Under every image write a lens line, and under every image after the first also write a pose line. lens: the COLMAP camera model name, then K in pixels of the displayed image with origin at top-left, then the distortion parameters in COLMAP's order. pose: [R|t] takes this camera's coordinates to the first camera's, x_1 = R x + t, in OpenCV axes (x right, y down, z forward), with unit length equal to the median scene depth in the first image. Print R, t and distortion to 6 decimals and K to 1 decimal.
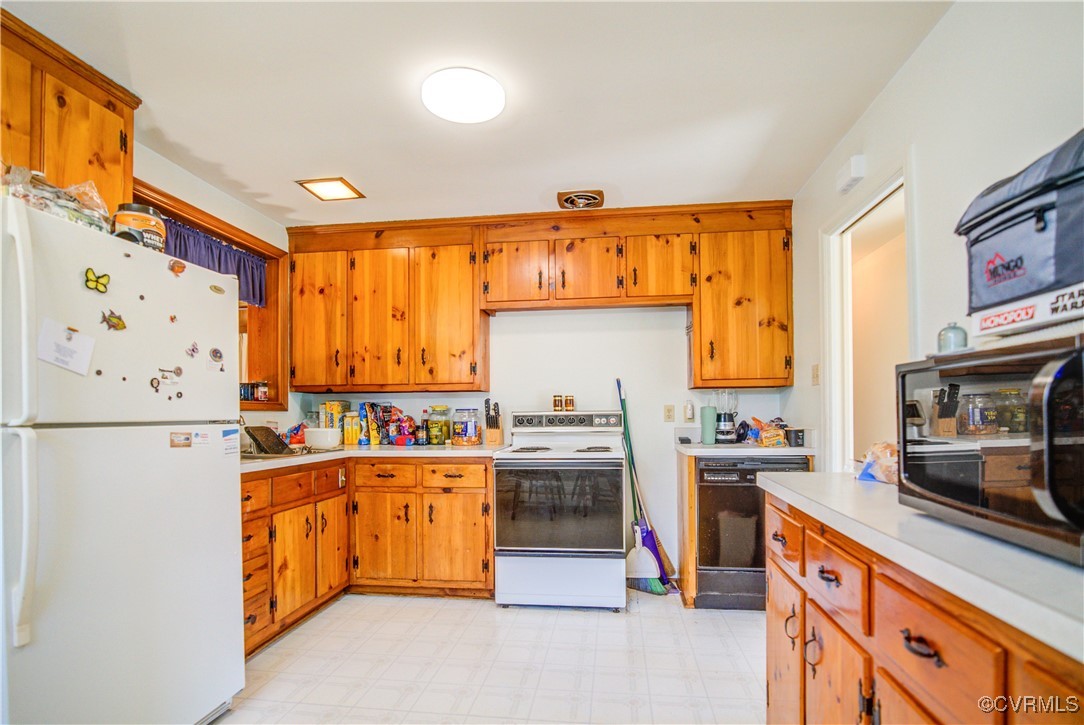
lens RADIAL K [[544.2, 0, 543.2], [0, 544.2, 409.1], [0, 0, 1]] dist [-0.000413, 0.000033]
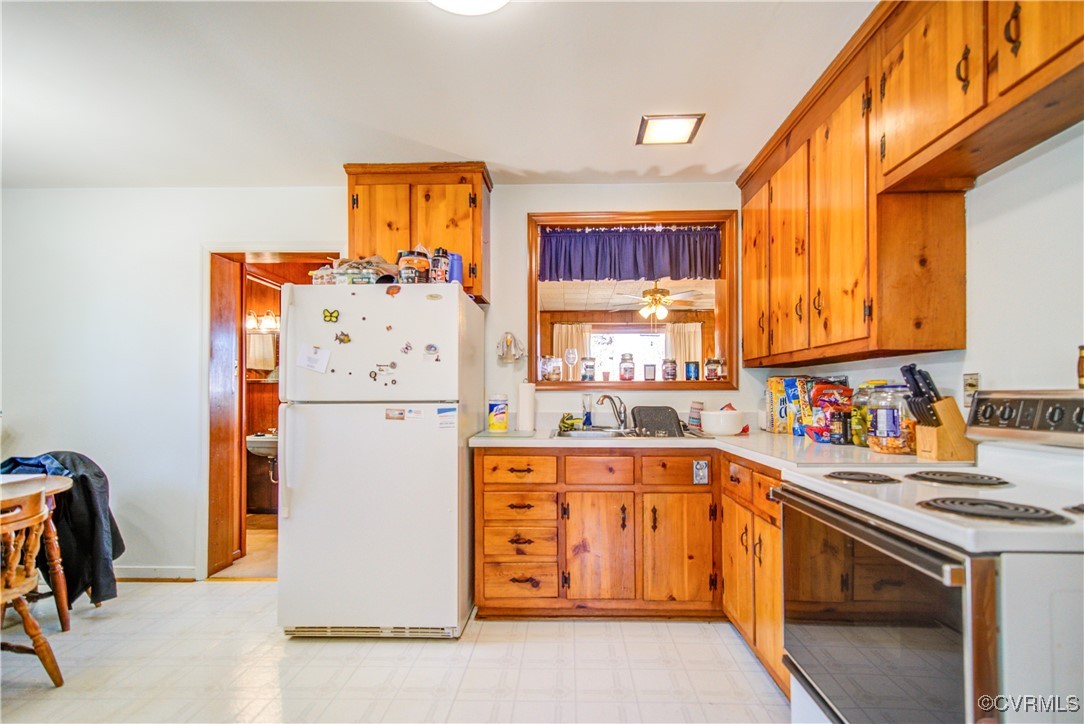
lens RADIAL K [[524.7, 0, 544.1], [0, 524.7, 387.9], [0, 0, 1]] dist [0.024239, 0.000008]
pose [[0.102141, -0.007106, -0.994745, 0.496547], [0.012874, 0.999900, -0.005821, 0.001366], [0.994687, -0.012211, 0.102223, 0.870831]]
